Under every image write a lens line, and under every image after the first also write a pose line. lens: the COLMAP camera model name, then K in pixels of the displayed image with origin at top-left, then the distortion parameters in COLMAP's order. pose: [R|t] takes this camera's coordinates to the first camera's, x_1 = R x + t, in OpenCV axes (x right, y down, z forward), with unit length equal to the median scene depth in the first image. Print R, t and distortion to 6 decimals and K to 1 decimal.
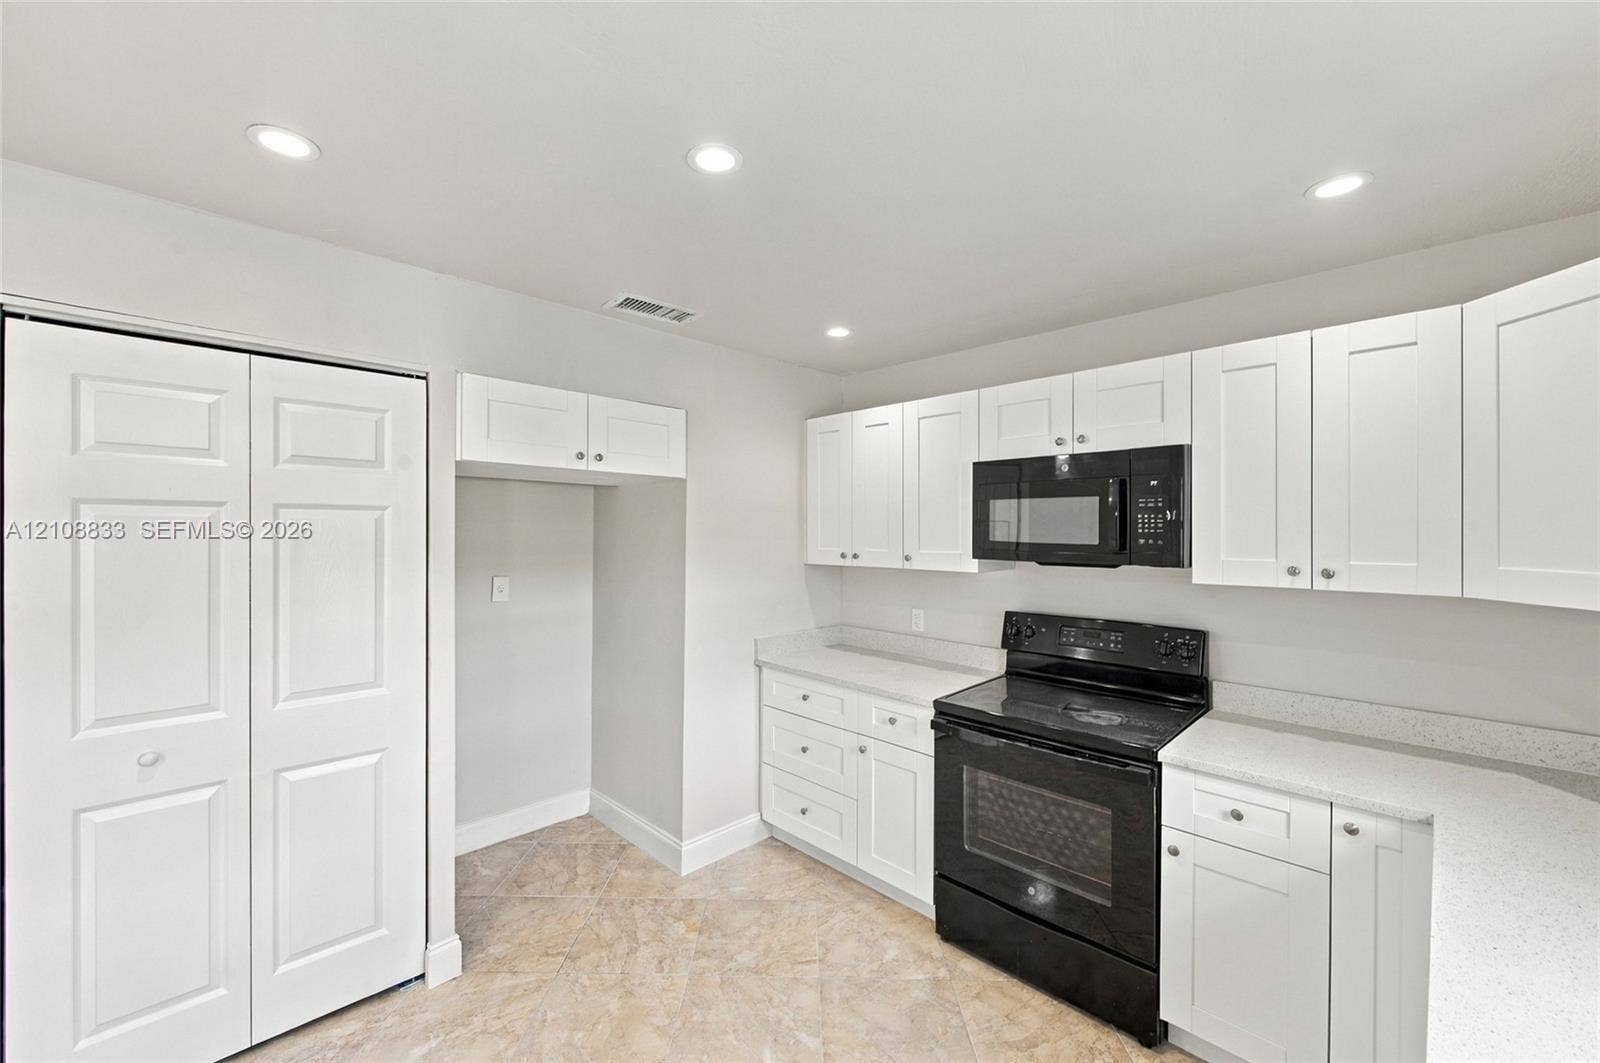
lens RADIAL K [[634.9, 0, 795.4], [0, 634.9, 535.8], [0, 0, 1]] dist [0.007416, -0.001315]
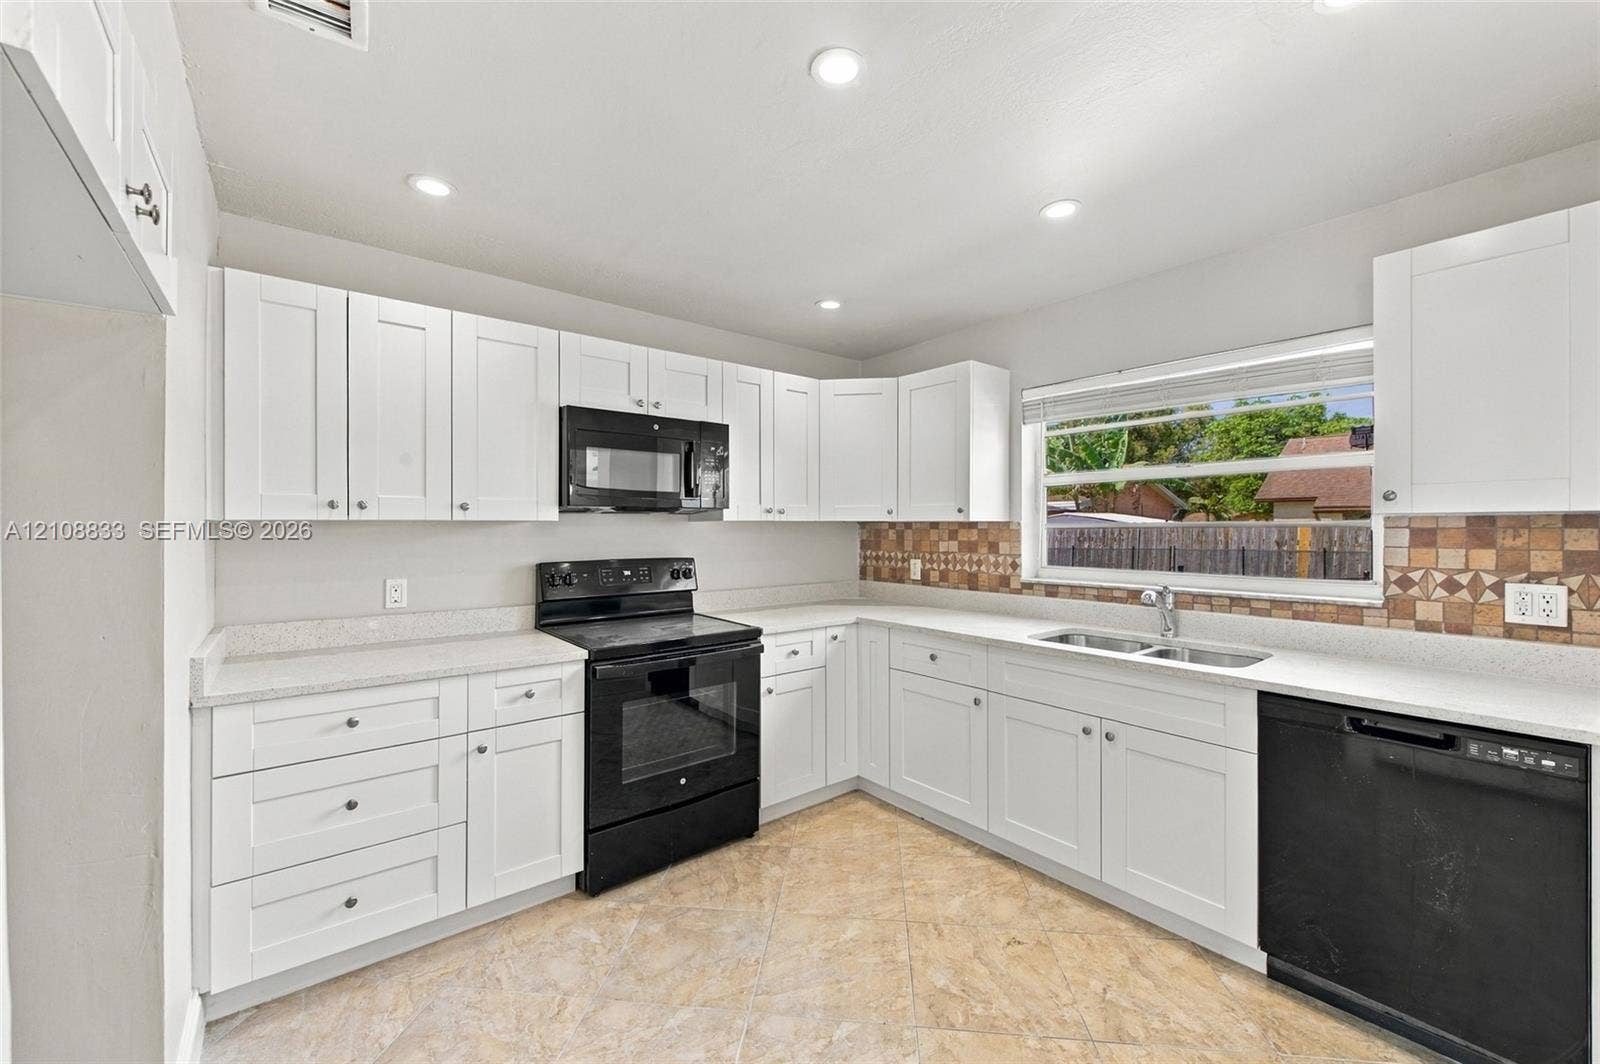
lens RADIAL K [[634.9, 0, 798.8], [0, 634.9, 526.1], [0, 0, 1]] dist [0.007416, -0.001315]
pose [[0.099030, -0.003101, 0.995080, -0.678730], [0.010330, 0.999944, 0.002088, 0.072603], [-0.995031, 0.010073, 0.099057, 0.578391]]
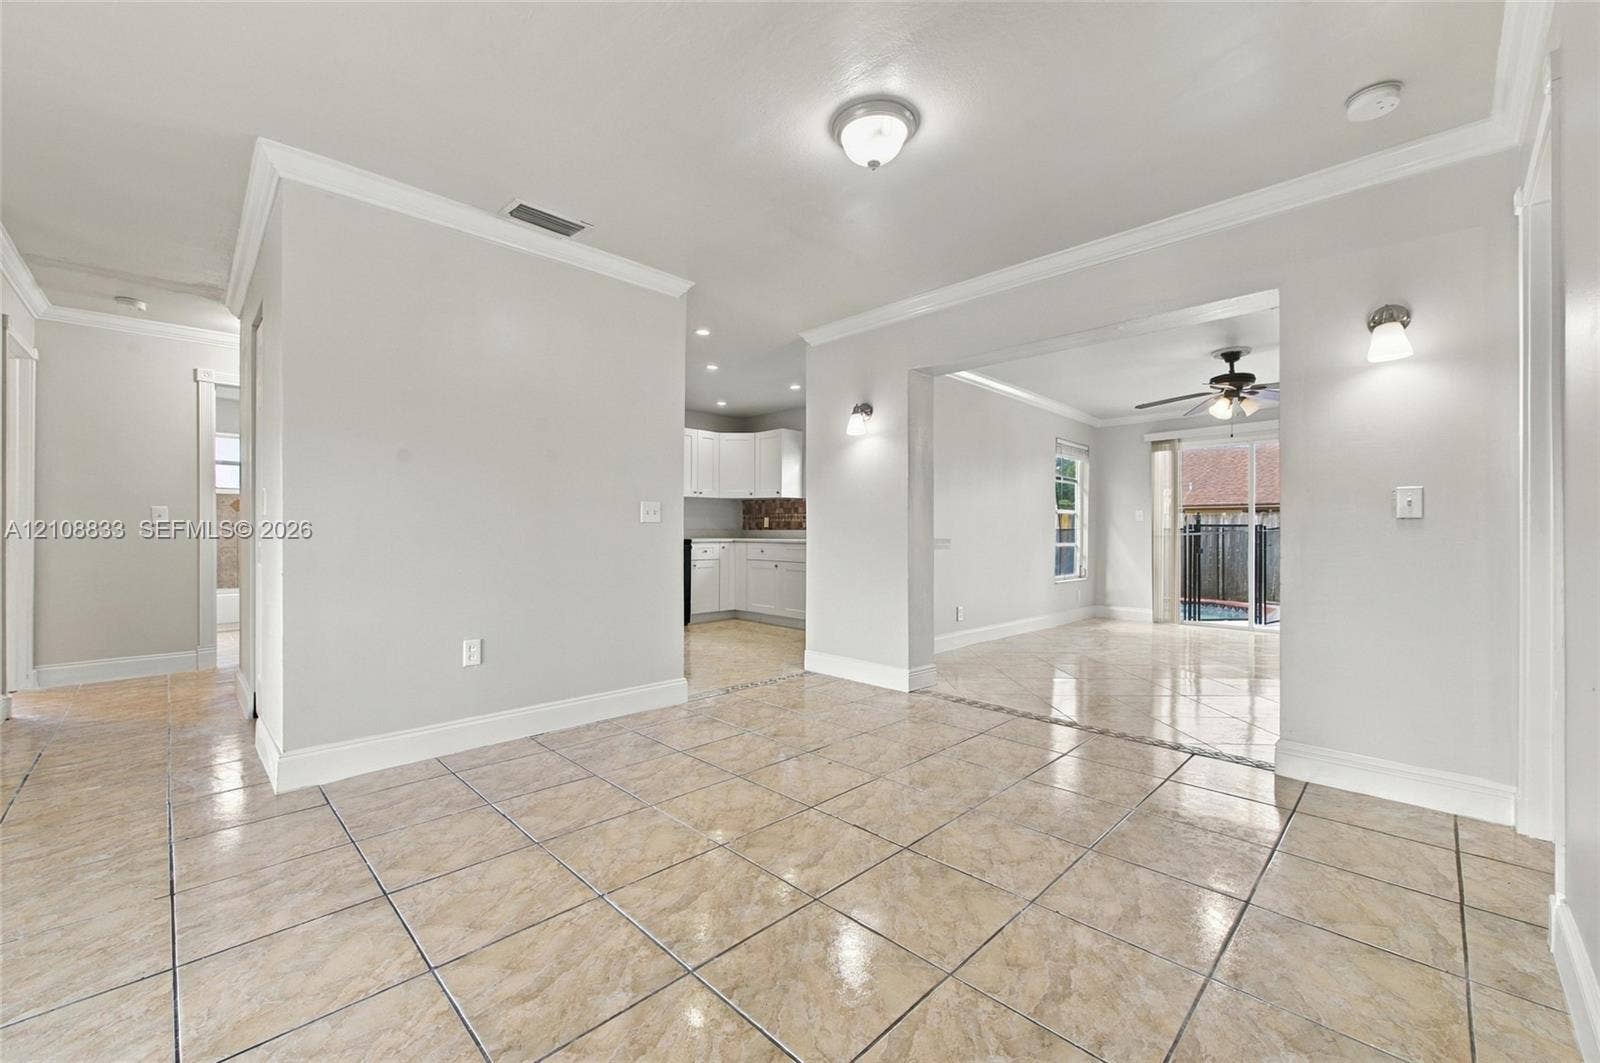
lens RADIAL K [[634.9, 0, 798.4], [0, 634.9, 531.8], [0, 0, 1]] dist [0.007416, -0.001315]
pose [[-0.002430, -0.009228, 0.999954, -2.356564], [0.005310, 0.999943, 0.009241, 0.203101], [-0.999983, 0.005333, -0.002381, 0.293100]]
